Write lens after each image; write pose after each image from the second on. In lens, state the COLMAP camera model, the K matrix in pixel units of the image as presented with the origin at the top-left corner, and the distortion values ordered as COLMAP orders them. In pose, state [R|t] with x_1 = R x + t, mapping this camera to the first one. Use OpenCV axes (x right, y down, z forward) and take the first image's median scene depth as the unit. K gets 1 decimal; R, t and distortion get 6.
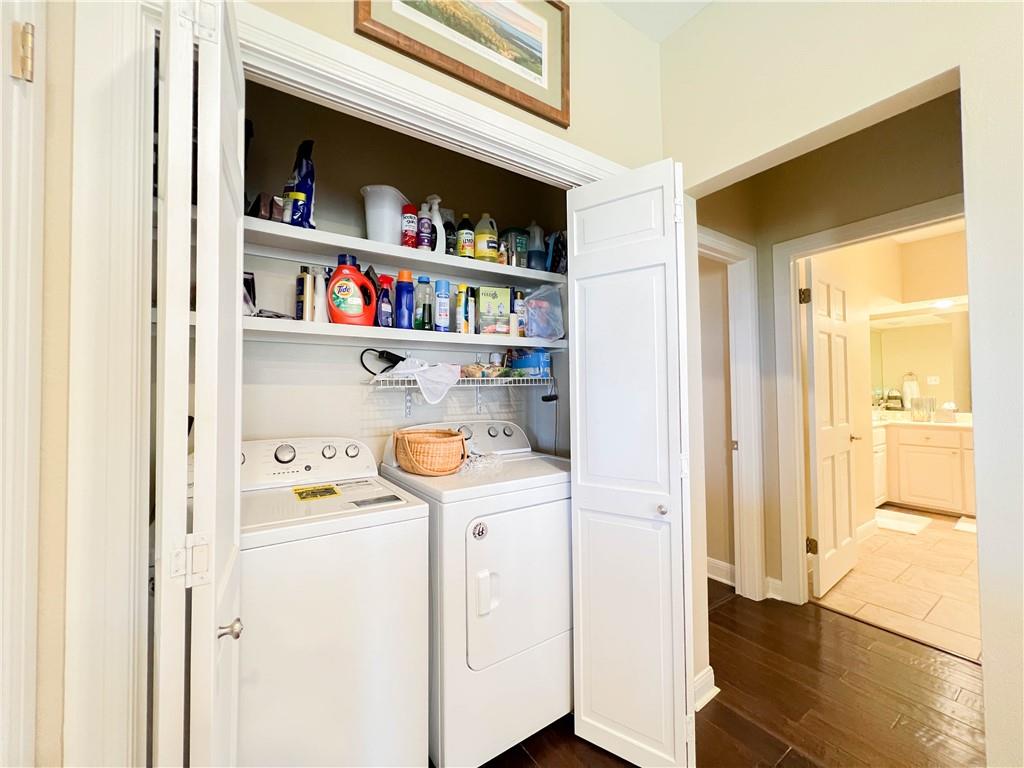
lens RADIAL K [[410.4, 0, 512.0], [0, 410.4, 384.0], [0, 0, 1]] dist [-0.000268, 0.000546]
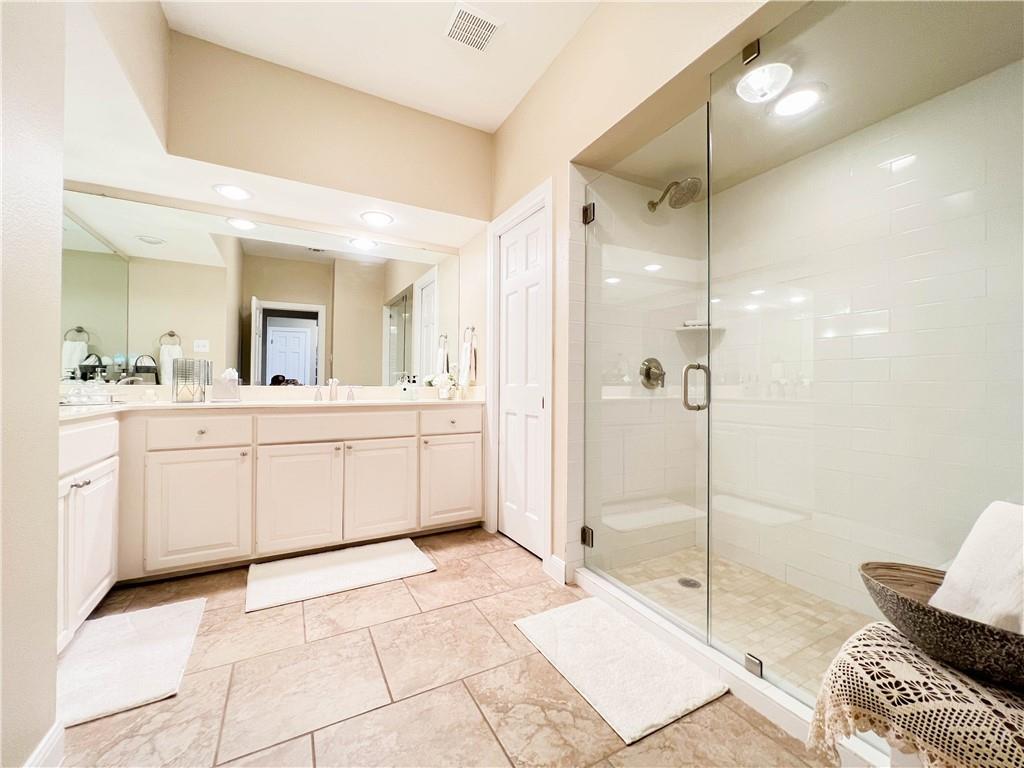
lens RADIAL K [[411.3, 0, 510.7], [0, 411.3, 381.7], [0, 0, 1]] dist [-0.002238, 0.000386]
pose [[0.101653, 0.017786, 0.994661, 0.506665], [-0.021845, 0.999639, -0.015642, 0.064417], [-0.994580, -0.020138, 0.102005, 0.530376]]
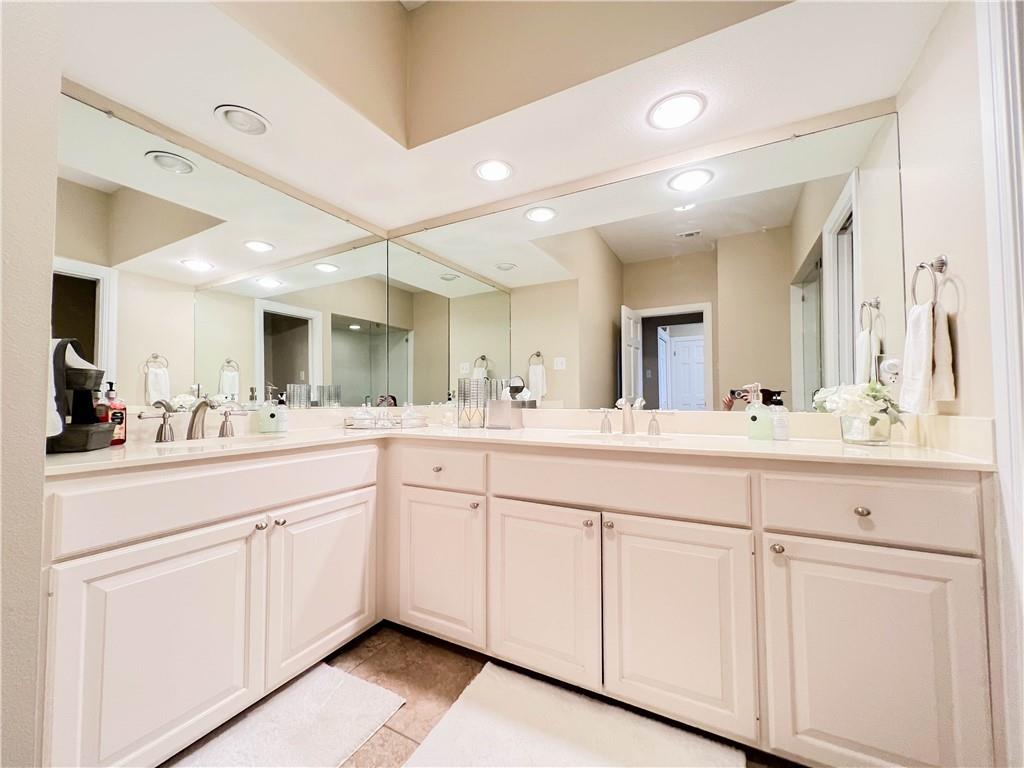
lens RADIAL K [[410.4, 0, 512.0], [0, 410.4, 384.0], [0, 0, 1]] dist [-0.000268, 0.000546]
pose [[0.890088, 0.020947, 0.455307, 0.829364], [-0.012760, 0.999697, -0.021048, 0.050740], [-0.455610, 0.012925, 0.890086, 0.558852]]
